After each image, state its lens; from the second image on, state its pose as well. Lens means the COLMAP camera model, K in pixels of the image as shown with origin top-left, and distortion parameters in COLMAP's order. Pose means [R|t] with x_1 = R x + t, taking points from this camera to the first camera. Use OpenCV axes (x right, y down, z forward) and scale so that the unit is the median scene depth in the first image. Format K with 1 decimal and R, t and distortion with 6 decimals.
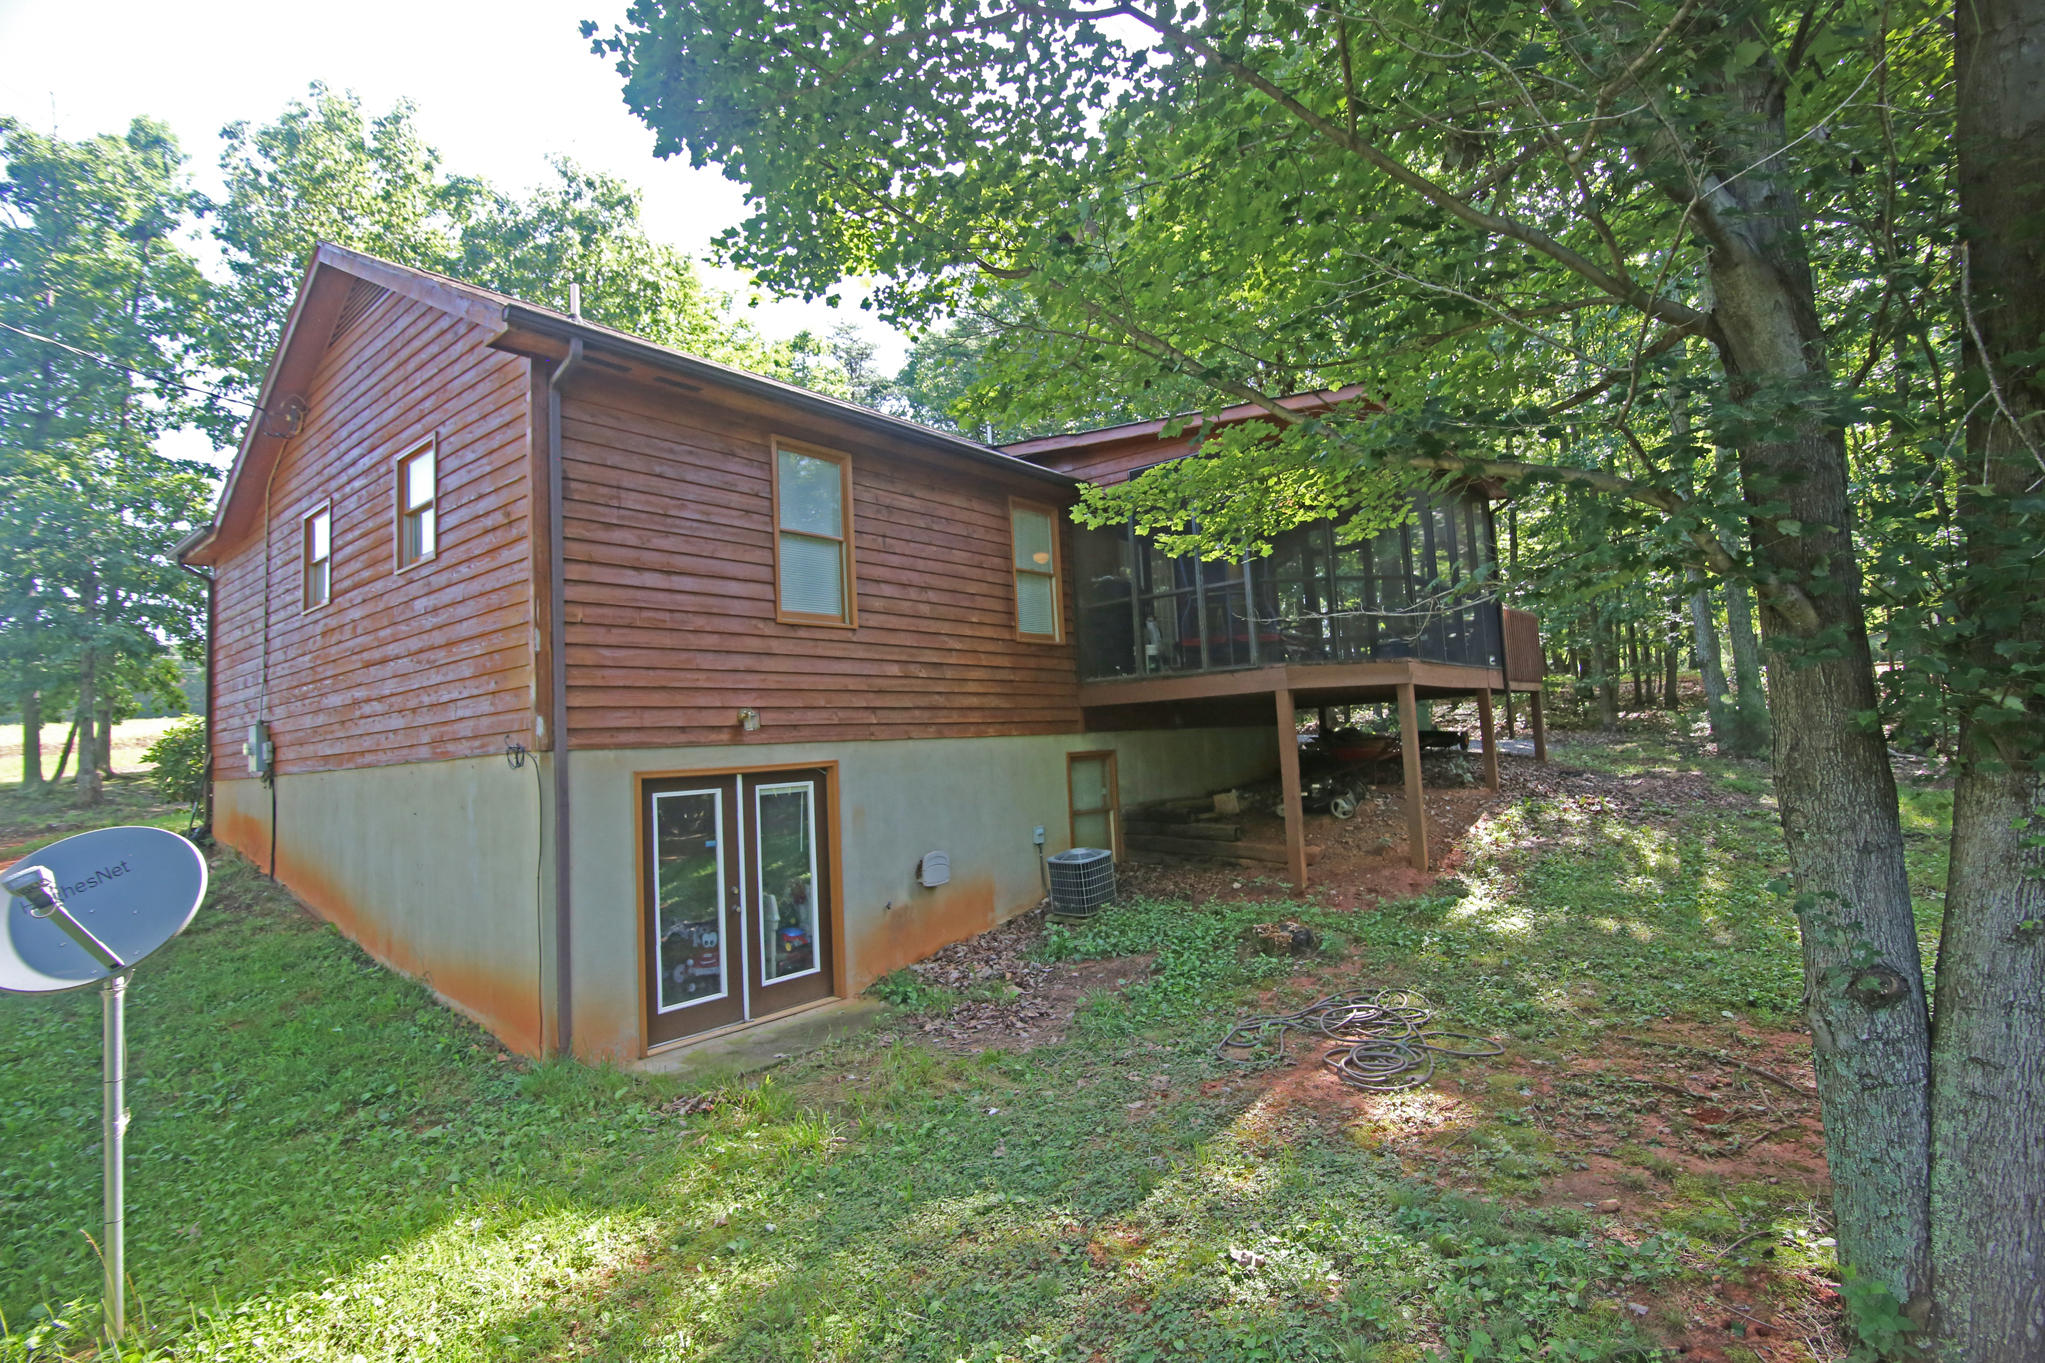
lens RADIAL K [[989.7, 0, 1036.2], [0, 989.7, 669.8], [0, 0, 1]] dist [-0.018586, -0.000389]
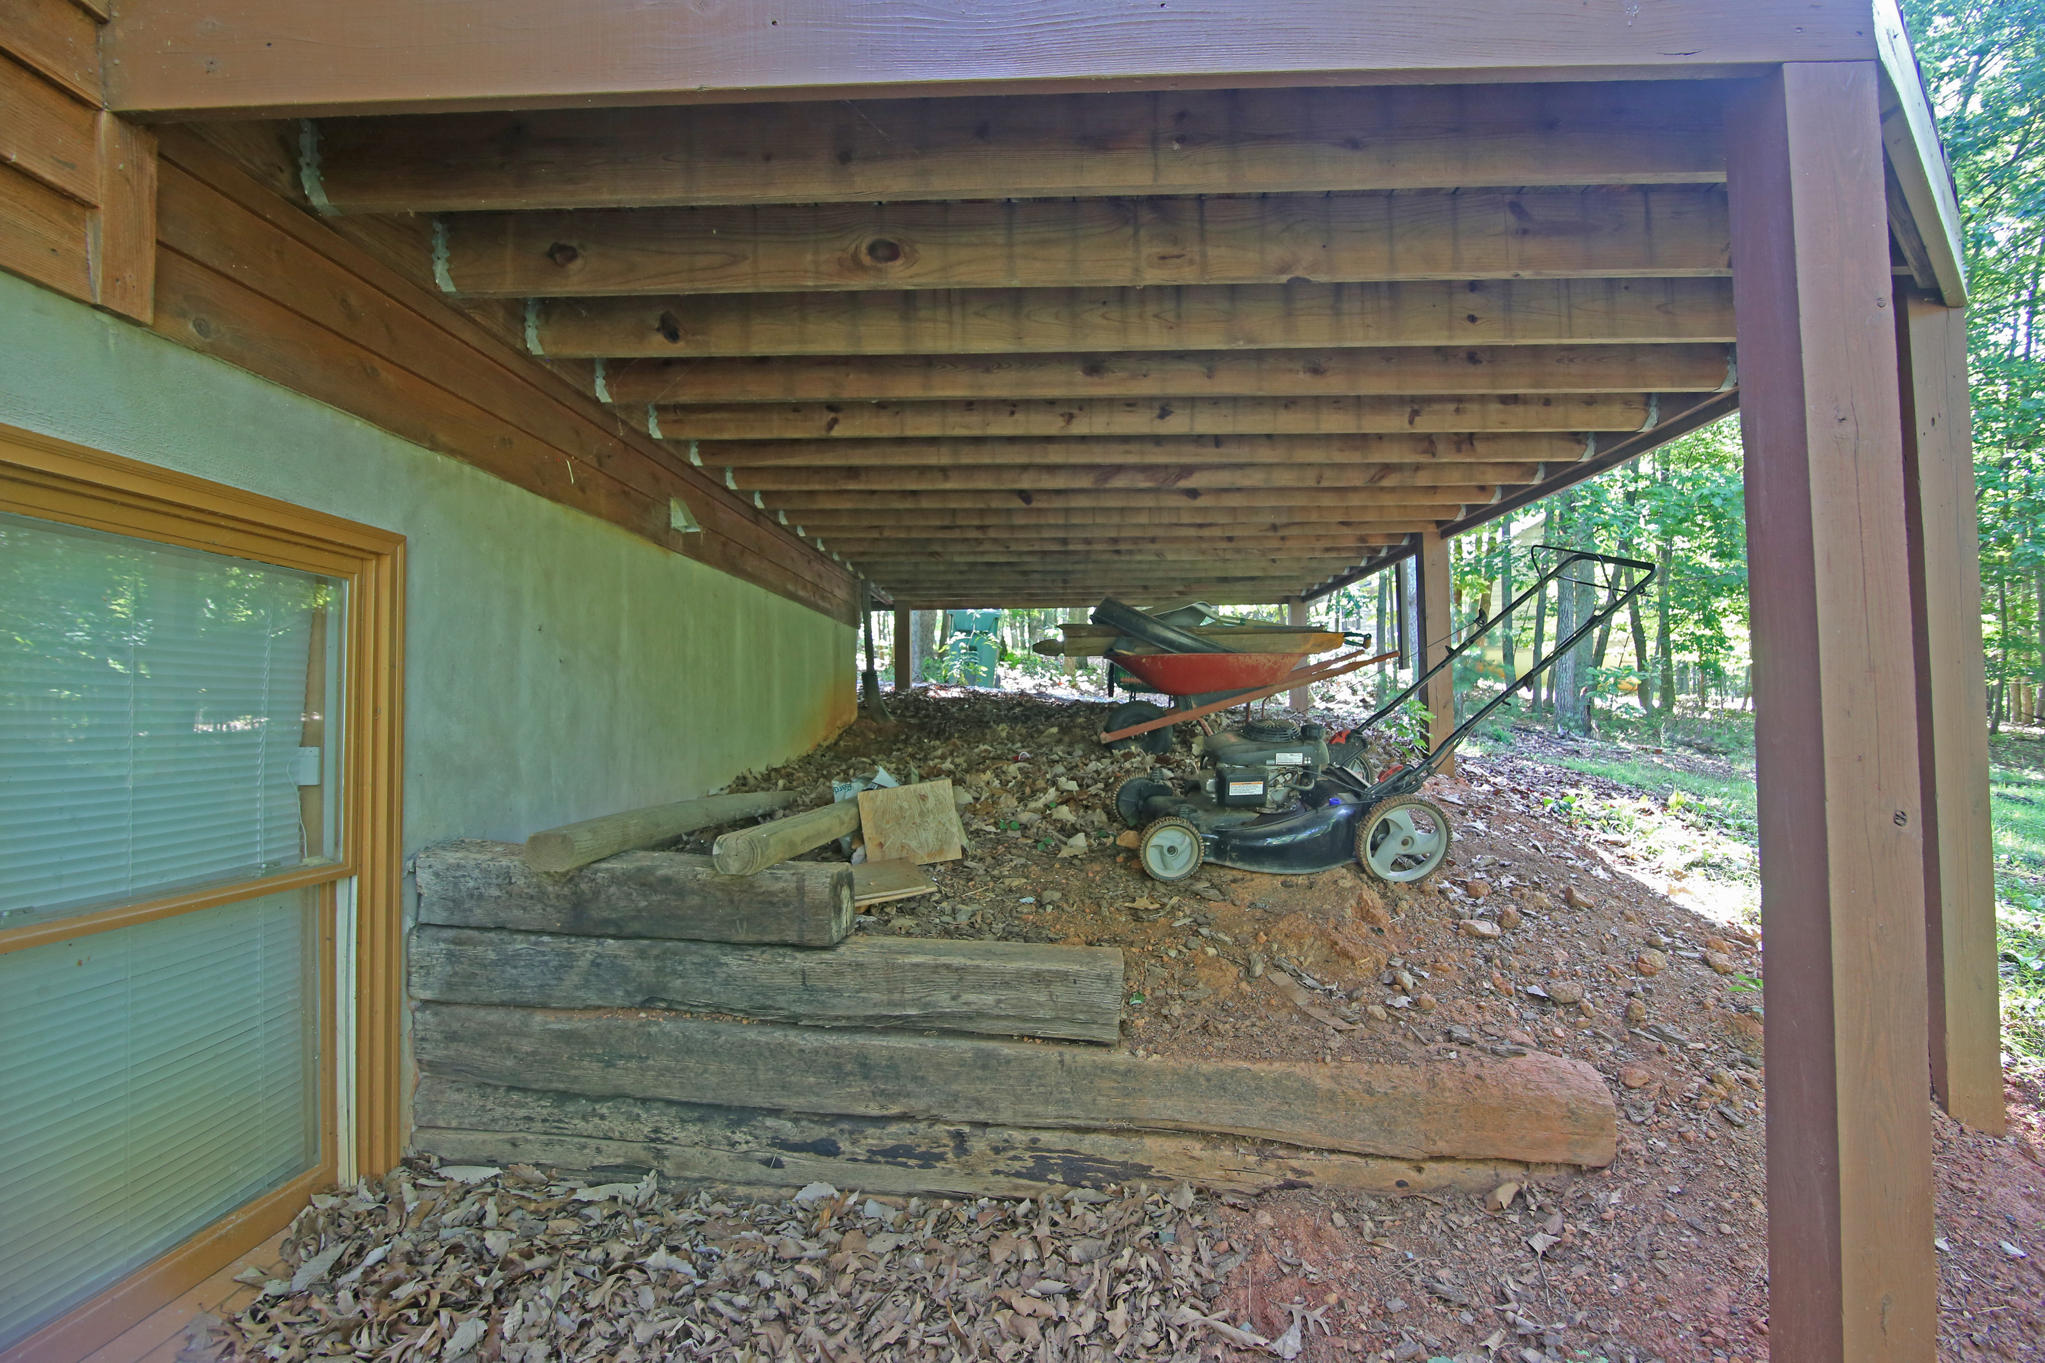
lens RADIAL K [[989.7, 0, 1024.4], [0, 989.7, 678.2], [0, 0, 1]] dist [-0.018586, -0.000389]
pose [[0.799707, 0.067111, 0.596628, 0.091397], [-0.078985, 0.996856, -0.006261, 0.137230], [-0.595173, -0.042118, 0.802493, 1.094768]]
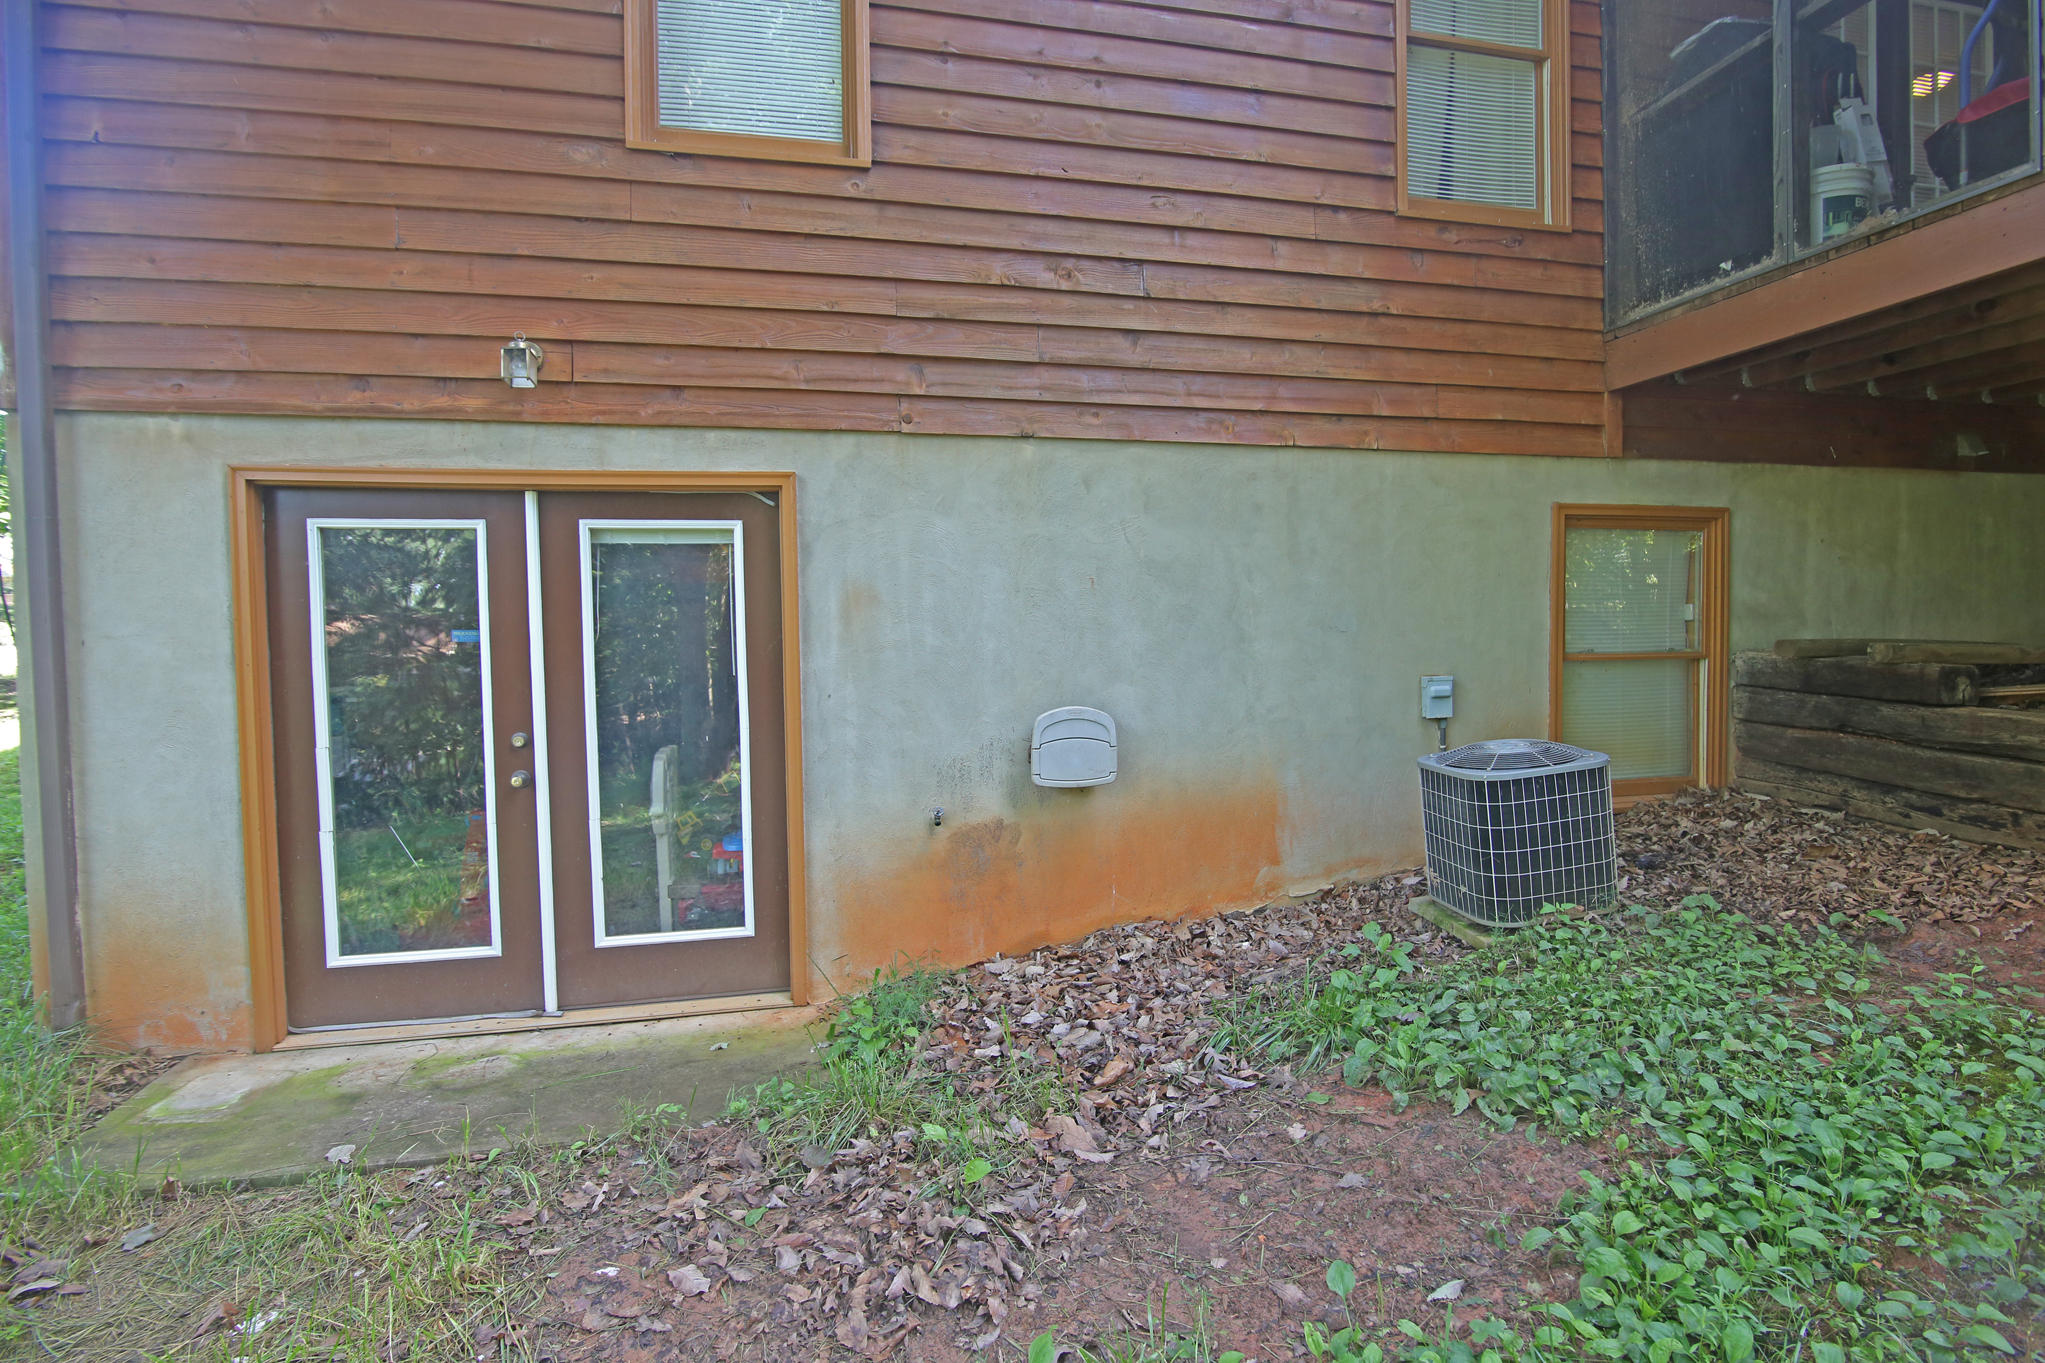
lens RADIAL K [[989.7, 0, 1030.9], [0, 989.7, 675.0], [0, 0, 1]] dist [-0.018586, -0.000389]
pose [[0.780265, 0.066524, -0.621901, 0.153103], [0.022136, 0.990767, 0.133754, 0.123005], [0.625057, -0.118130, 0.771589, 0.717526]]
